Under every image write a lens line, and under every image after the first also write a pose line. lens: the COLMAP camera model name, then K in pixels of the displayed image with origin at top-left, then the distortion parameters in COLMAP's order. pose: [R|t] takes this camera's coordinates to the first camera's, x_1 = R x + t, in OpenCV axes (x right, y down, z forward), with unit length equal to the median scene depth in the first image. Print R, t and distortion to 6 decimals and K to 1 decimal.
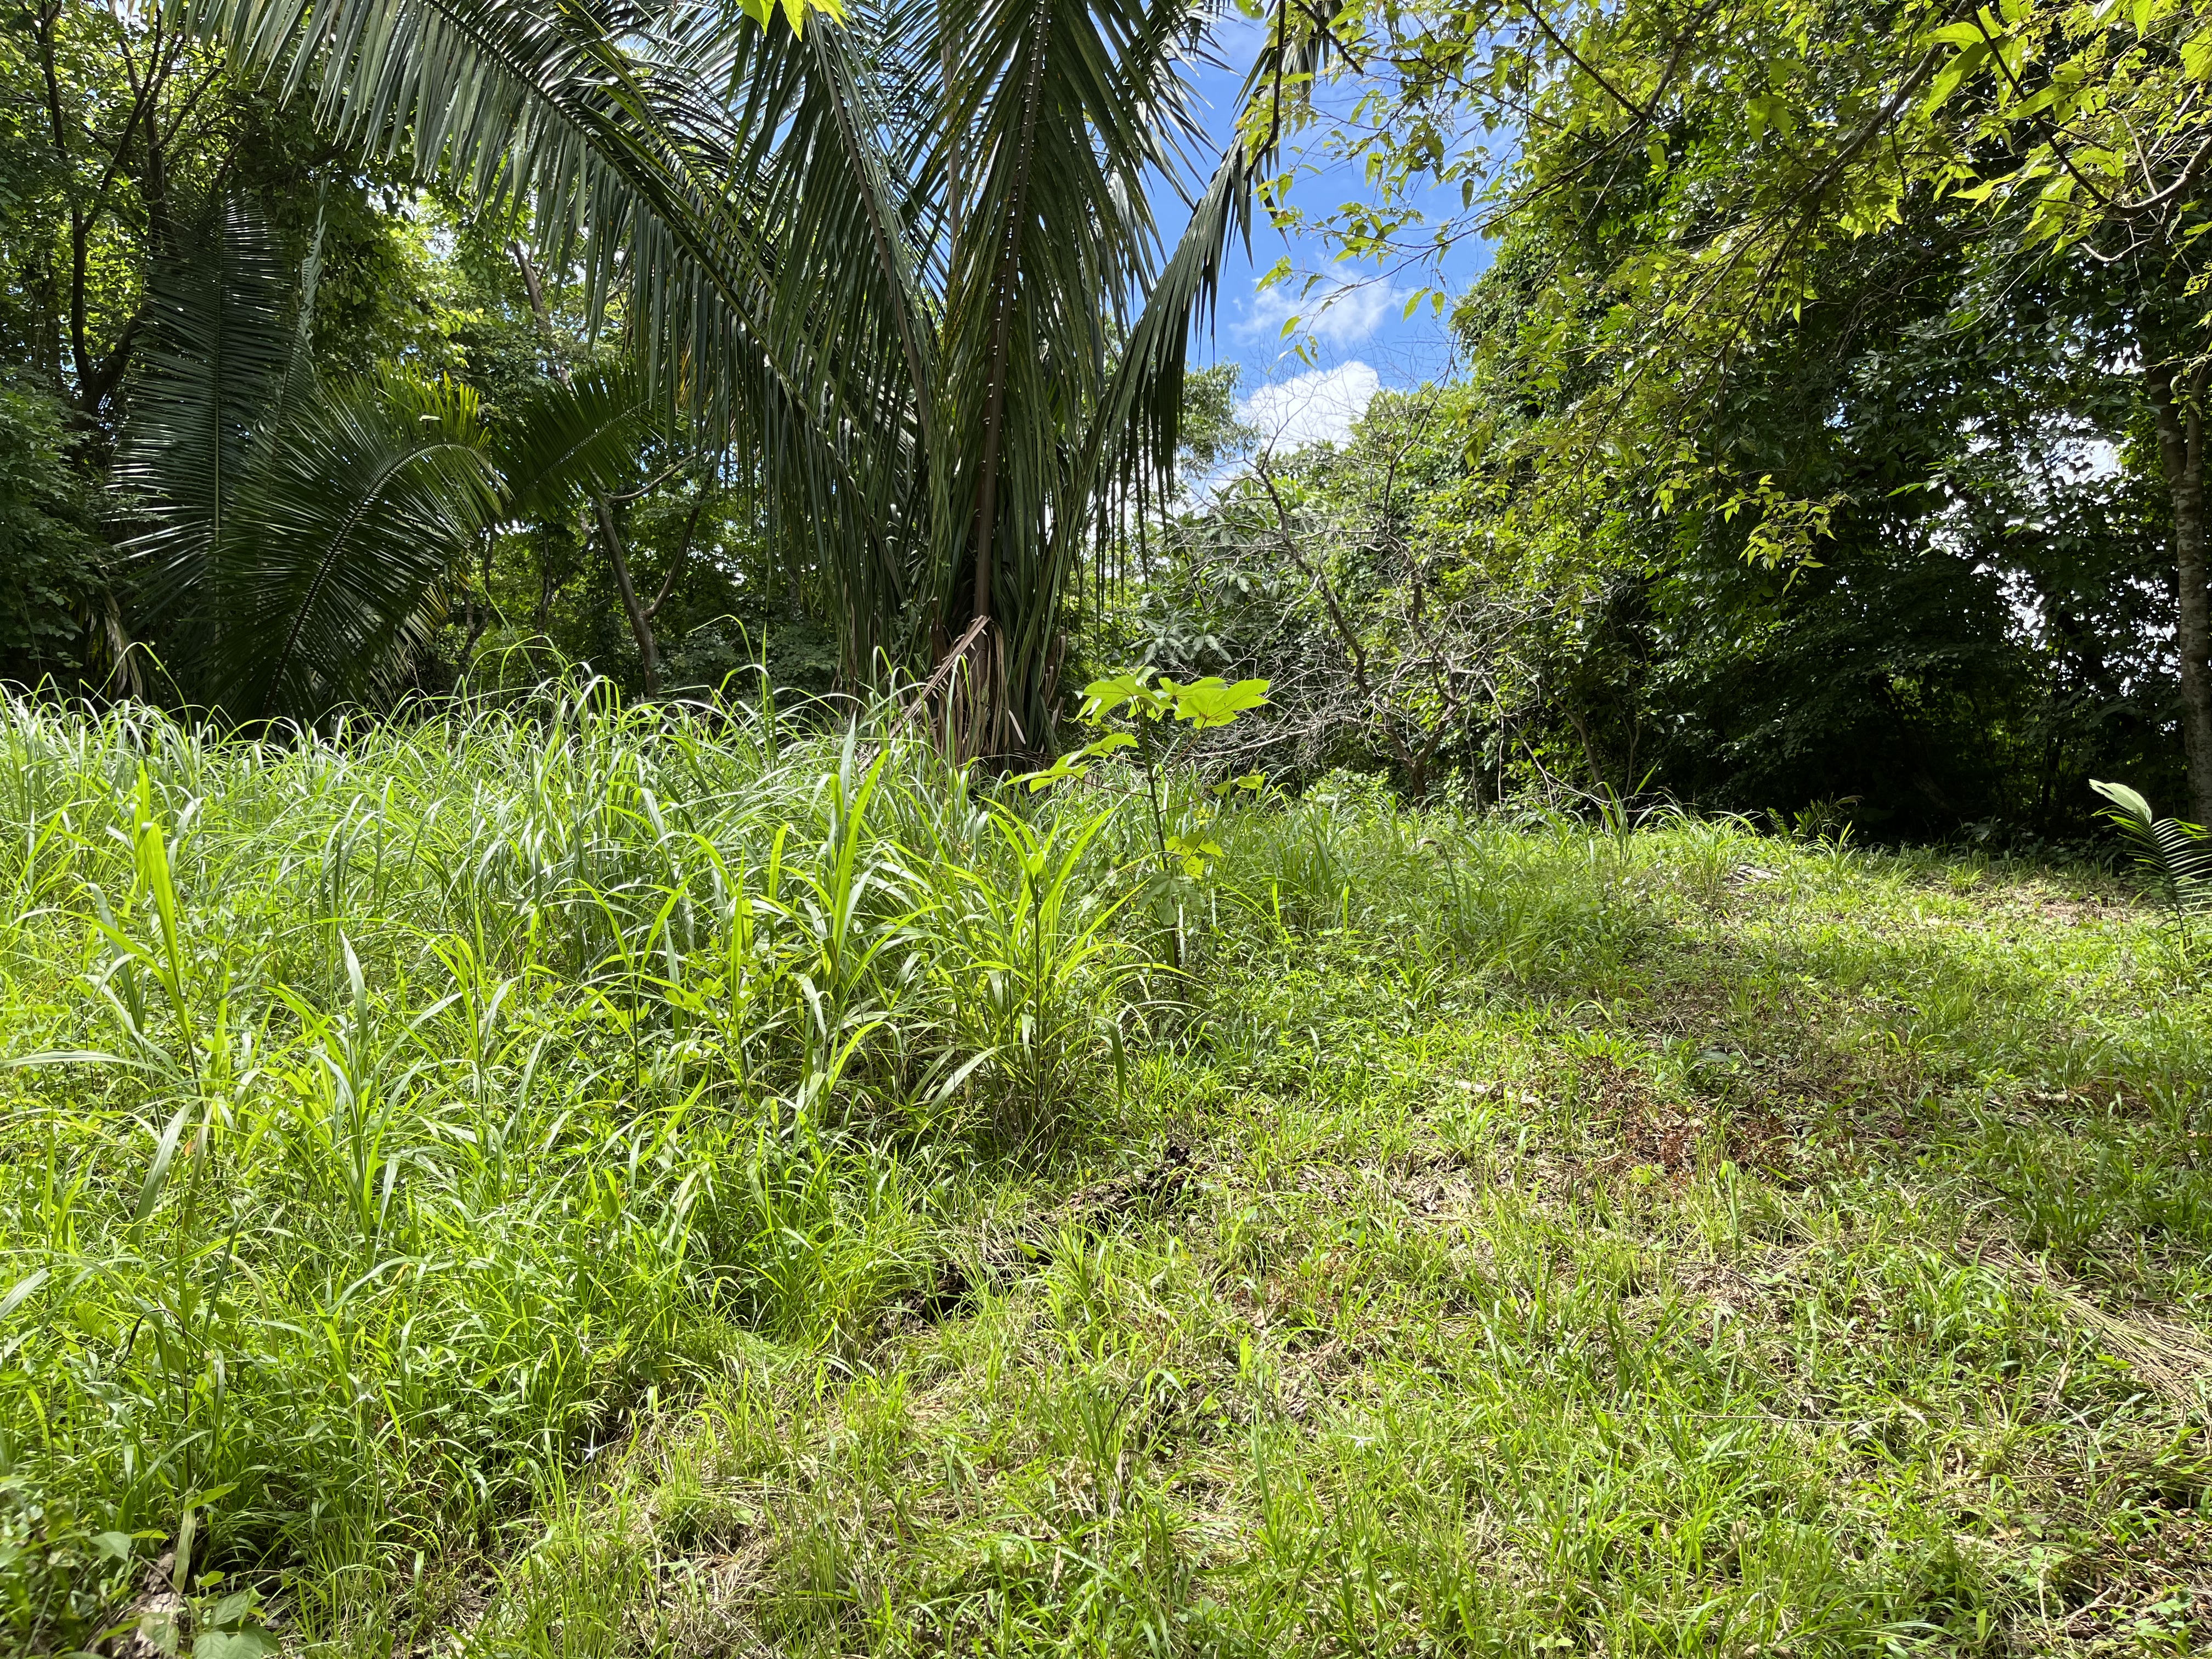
lens RADIAL K [[1667.0, 0, 1104.2], [0, 1667.0, 832.7], [0, 0, 1]] dist [0.053814, -0.082933]
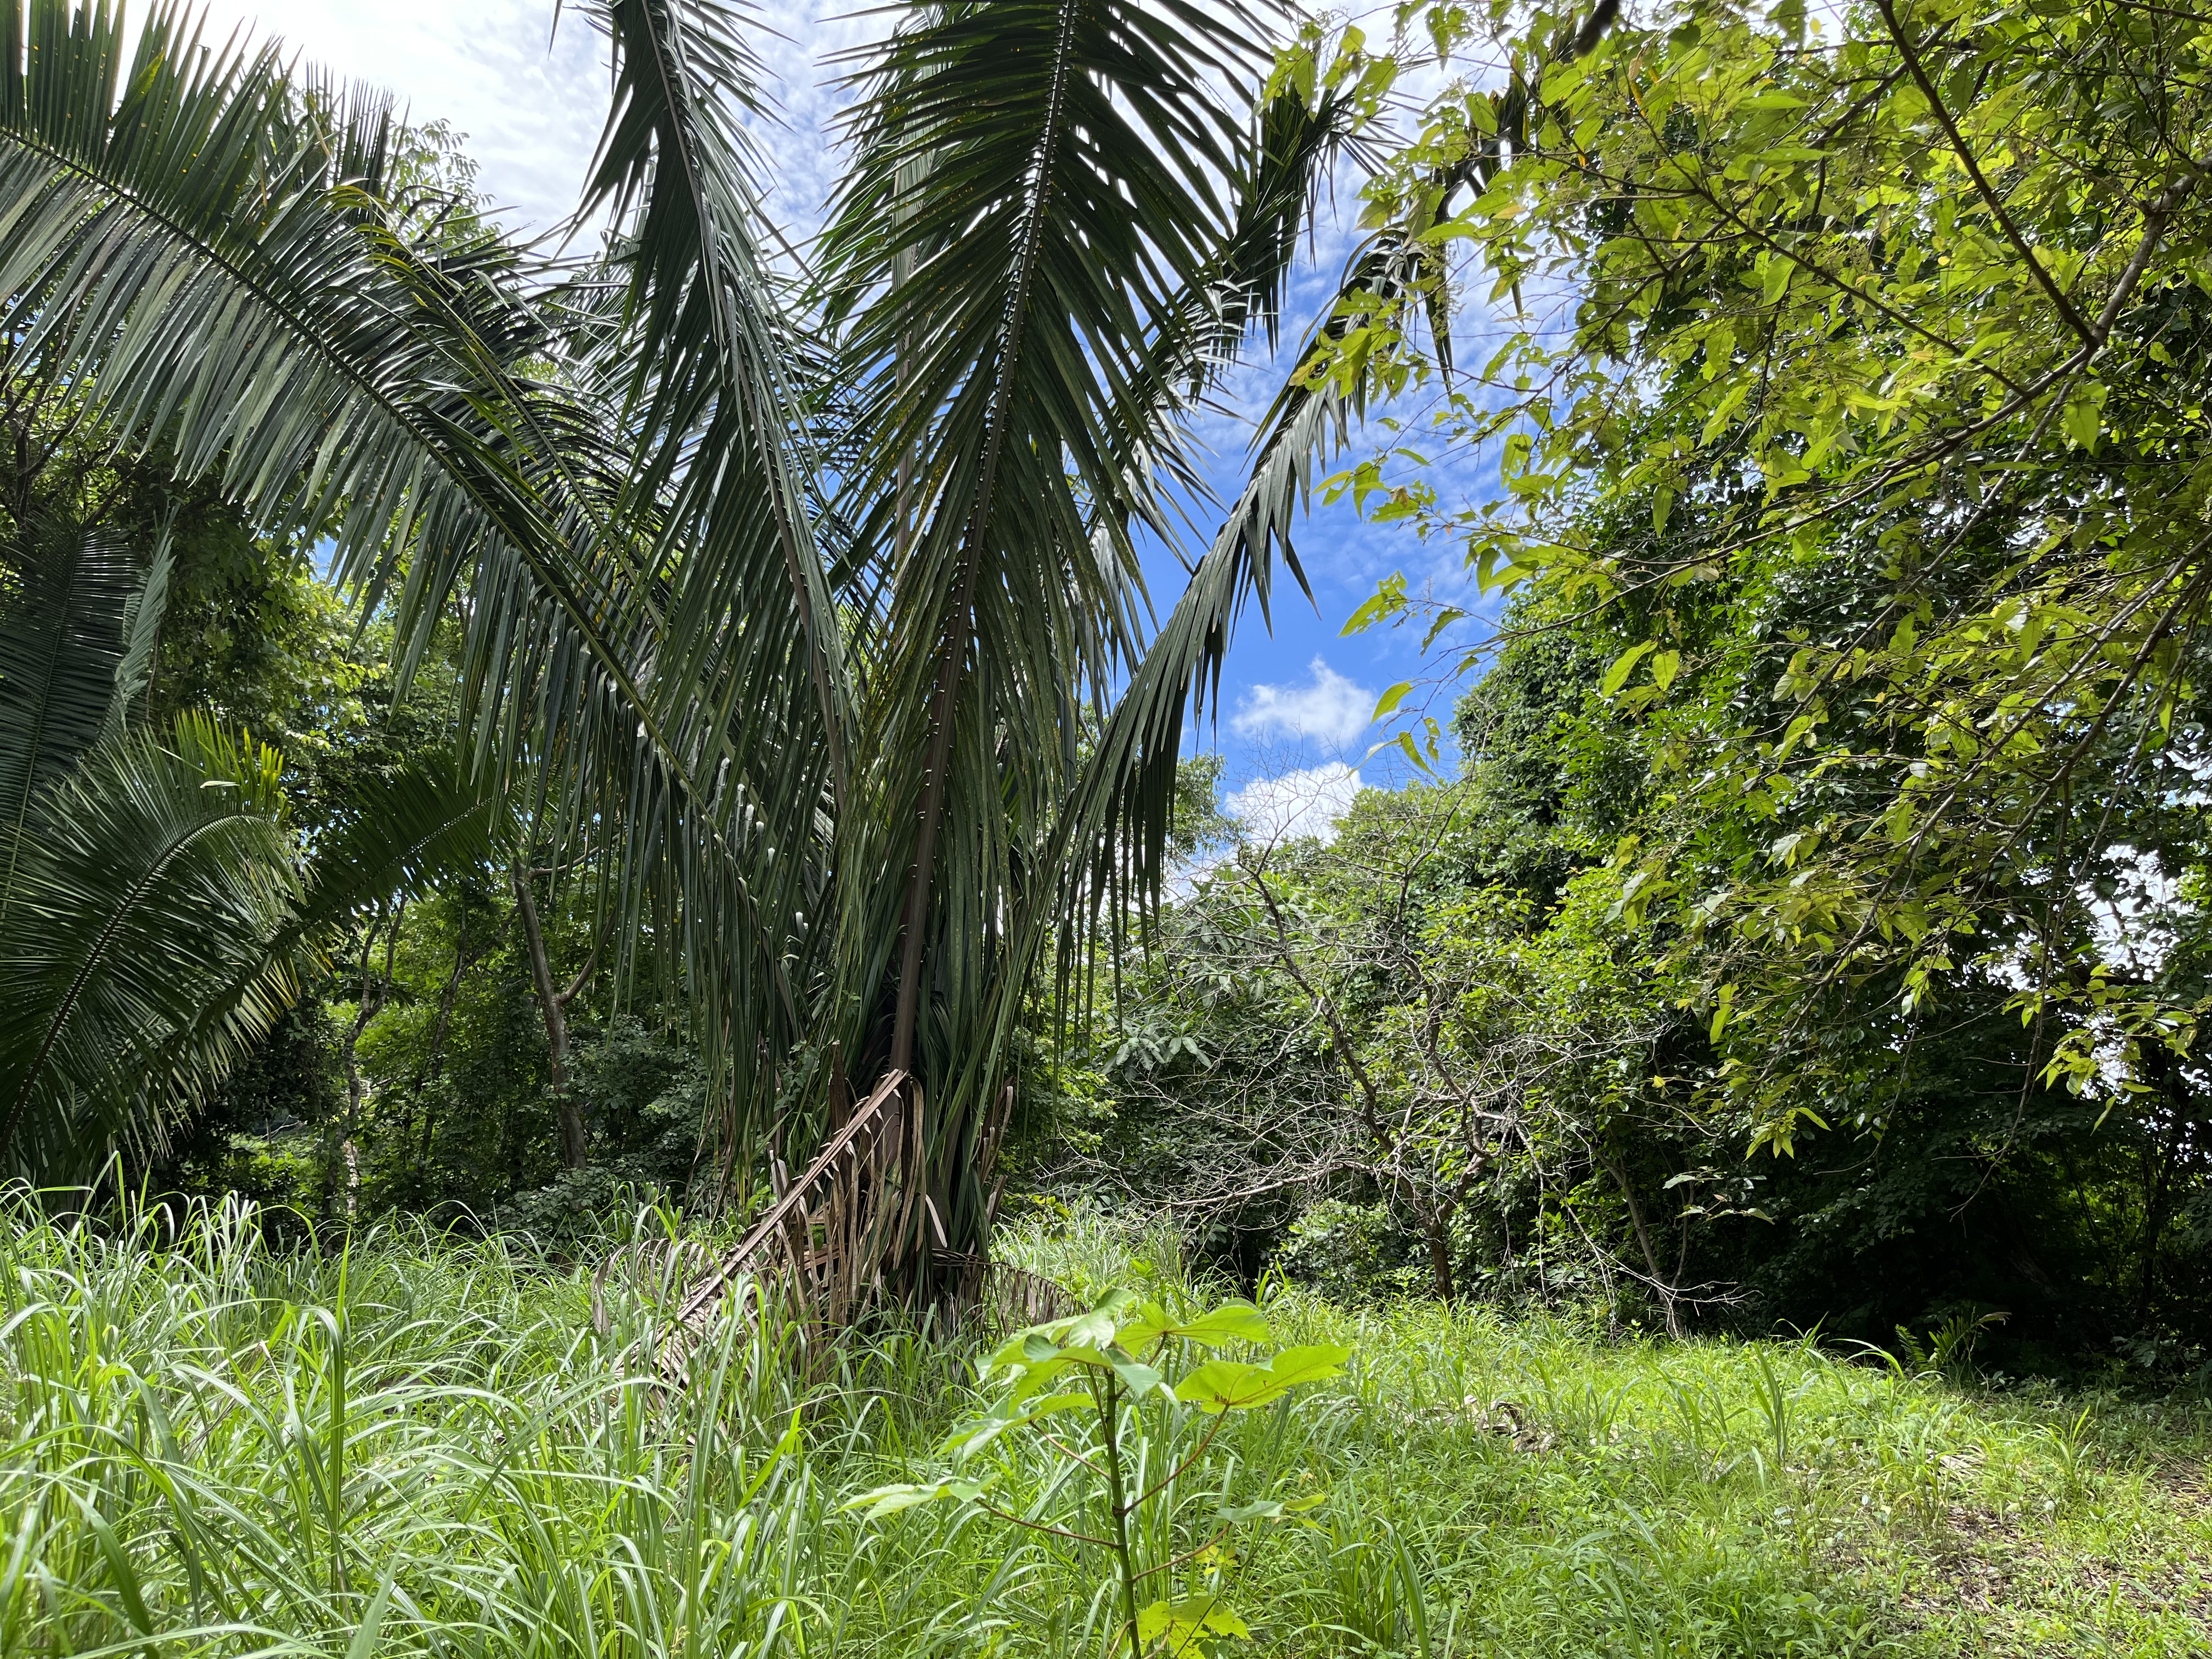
lens RADIAL K [[1667.0, 0, 1104.2], [0, 1667.0, 832.7], [0, 0, 1]] dist [0.053814, -0.082933]
pose [[0.999165, 0.039019, 0.012114, 0.004748], [-0.035356, 0.974358, -0.222206, -0.060805], [-0.020474, 0.221592, 0.974924, 0.216598]]
